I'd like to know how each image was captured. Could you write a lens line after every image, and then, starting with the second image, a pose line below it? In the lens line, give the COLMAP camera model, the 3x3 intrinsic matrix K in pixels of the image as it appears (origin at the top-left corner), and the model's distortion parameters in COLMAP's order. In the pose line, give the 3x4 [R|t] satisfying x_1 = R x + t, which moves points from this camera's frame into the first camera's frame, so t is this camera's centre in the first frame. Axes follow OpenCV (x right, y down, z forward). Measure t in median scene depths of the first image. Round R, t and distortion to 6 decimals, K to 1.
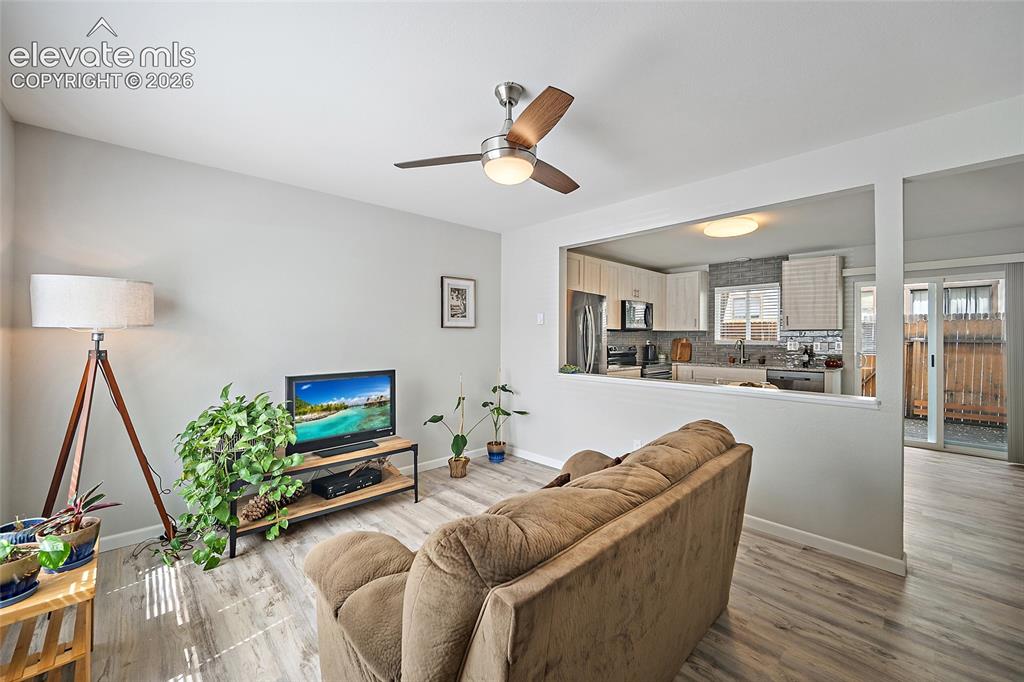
lens RADIAL K [[400.5, 0, 512.0], [0, 400.5, 341.0], [0, 0, 1]] dist [-0.000163, -0.000048]
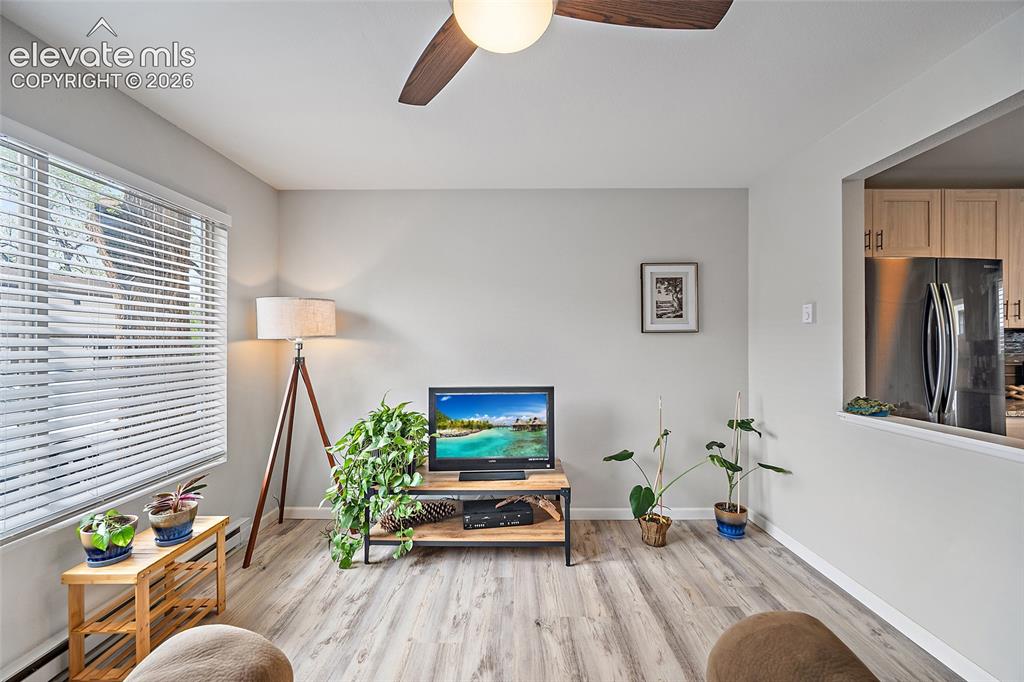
lens RADIAL K [[400.5, 0, 512.0], [0, 400.5, 341.0], [0, 0, 1]] dist [-0.000163, -0.000048]
pose [[0.732523, -0.006341, -0.680713, 0.198096], [-0.004548, 0.999889, -0.014209, -0.007460], [0.680727, 0.013505, 0.732413, 0.371340]]
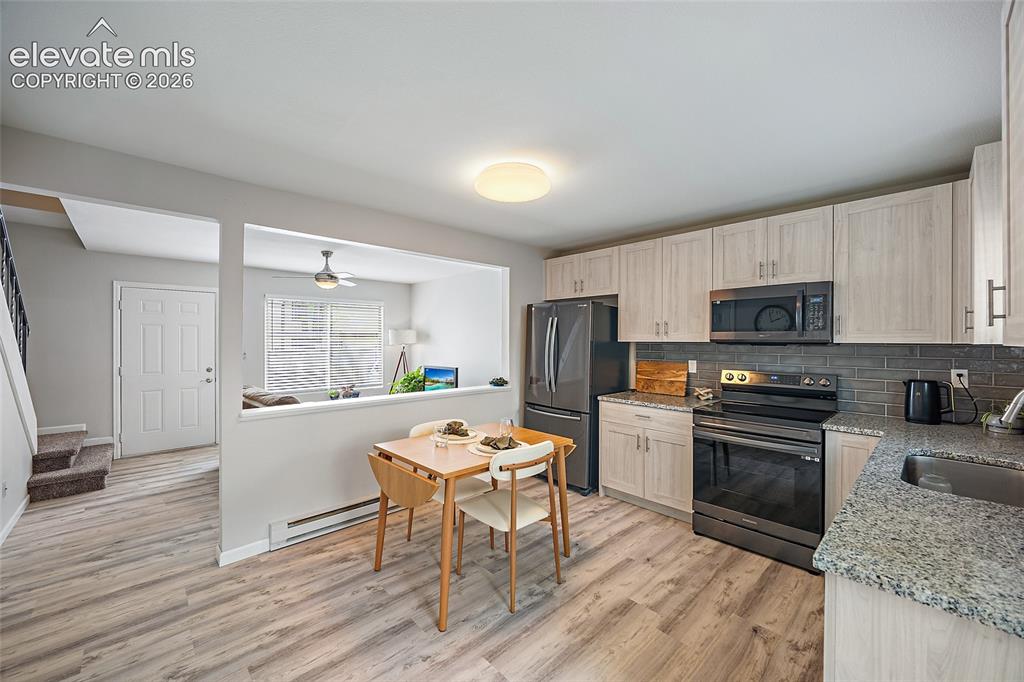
lens RADIAL K [[433.0, 0, 512.0], [0, 433.0, 341.0], [0, 0, 1]] dist [-0.000082, -0.000009]
pose [[0.030765, -0.010183, -0.999475, 1.714929], [0.003396, 0.999943, -0.010083, -0.021315], [0.999521, -0.003084, 0.030798, 1.228398]]
